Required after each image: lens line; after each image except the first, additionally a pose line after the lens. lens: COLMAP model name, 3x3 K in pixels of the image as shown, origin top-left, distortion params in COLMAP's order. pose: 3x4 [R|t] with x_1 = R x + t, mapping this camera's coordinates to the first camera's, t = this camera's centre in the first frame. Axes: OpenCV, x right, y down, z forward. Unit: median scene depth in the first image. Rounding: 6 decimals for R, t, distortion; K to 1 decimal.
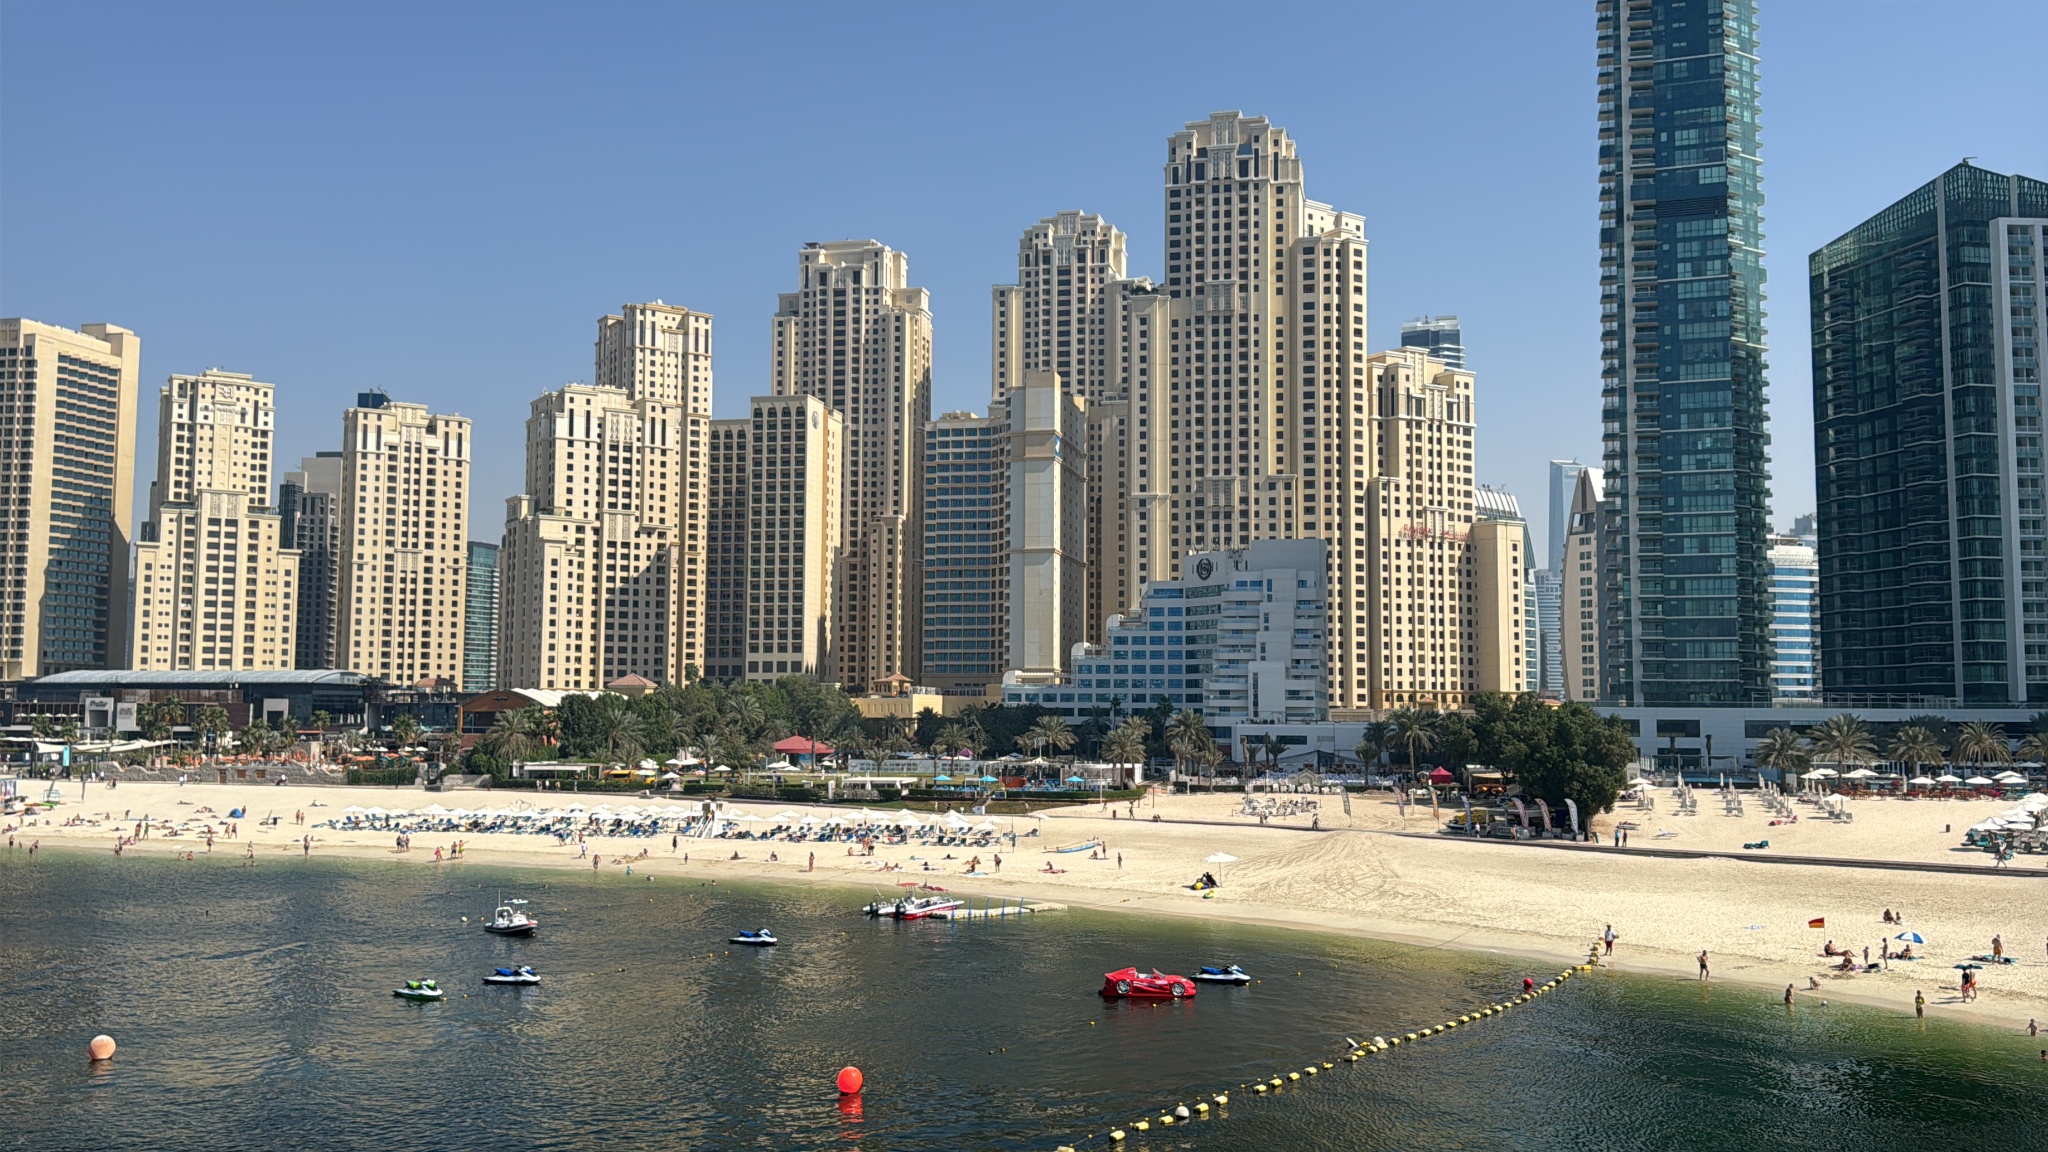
lens RADIAL K [[1732.7, 0, 1024.0], [0, 1732.7, 576.0], [0, 0, 1]] dist [0.138259, -0.264737]
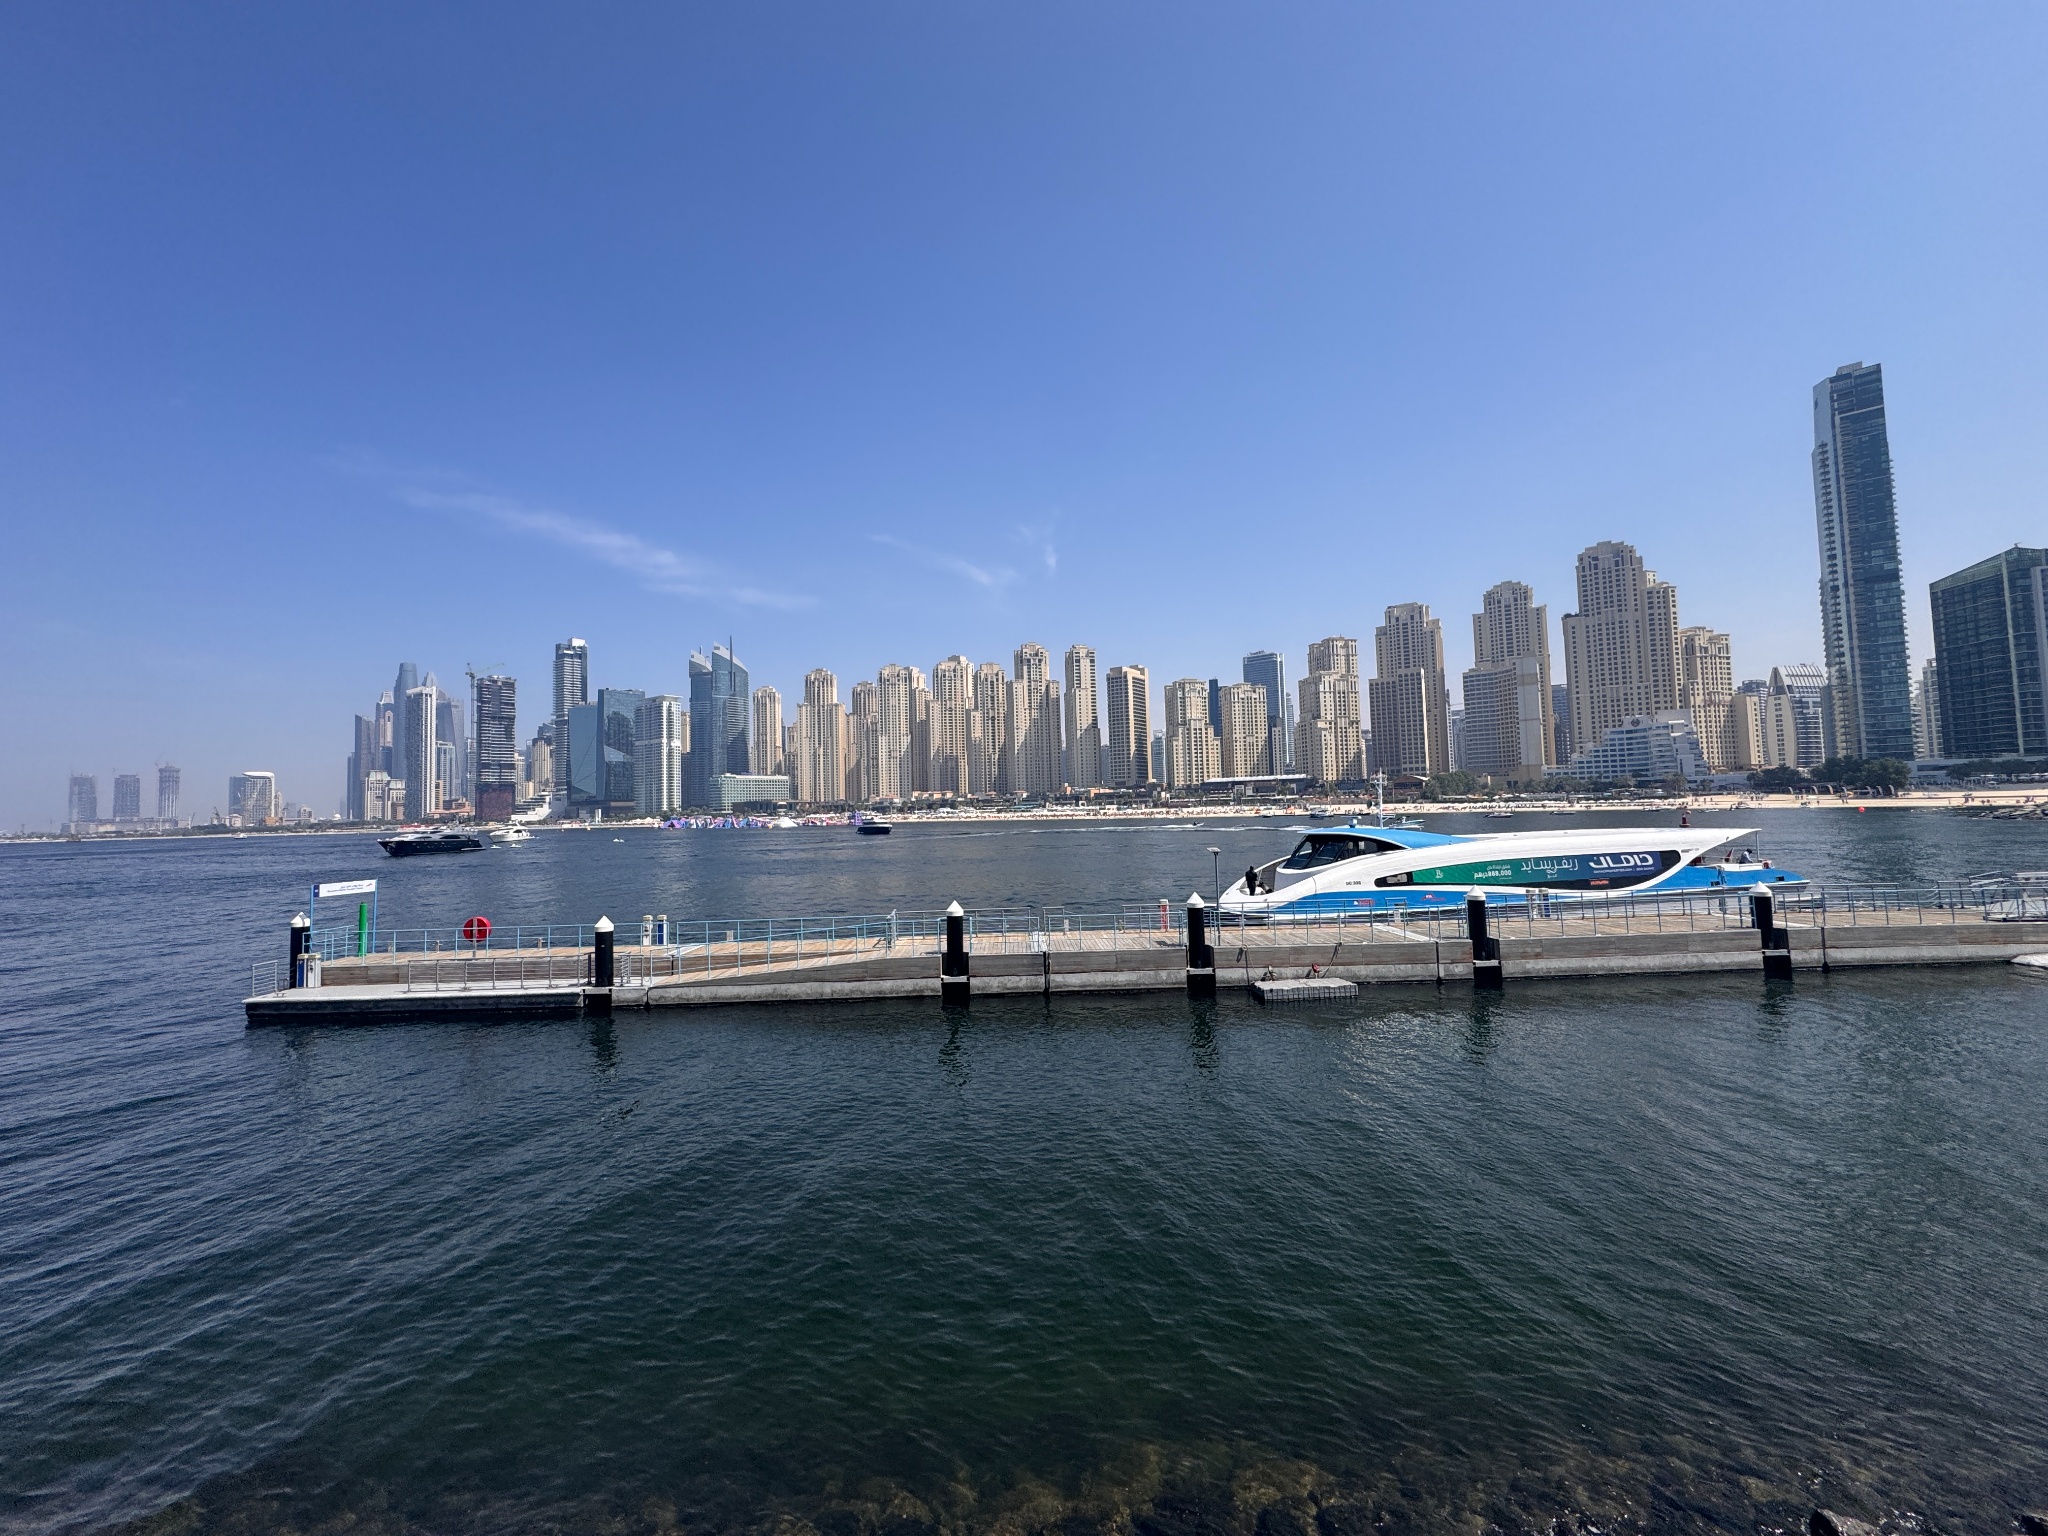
lens RADIAL K [[813.3, 0, 1020.3], [0, 813.3, 764.9], [0, 0, 1]] dist [-0.001461, -0.000459]
pose [[0.933178, -0.050349, -0.355871, -0.280987], [0.061708, 0.997881, 0.020631, -0.019583], [0.354079, -0.041213, 0.934307, -0.426551]]
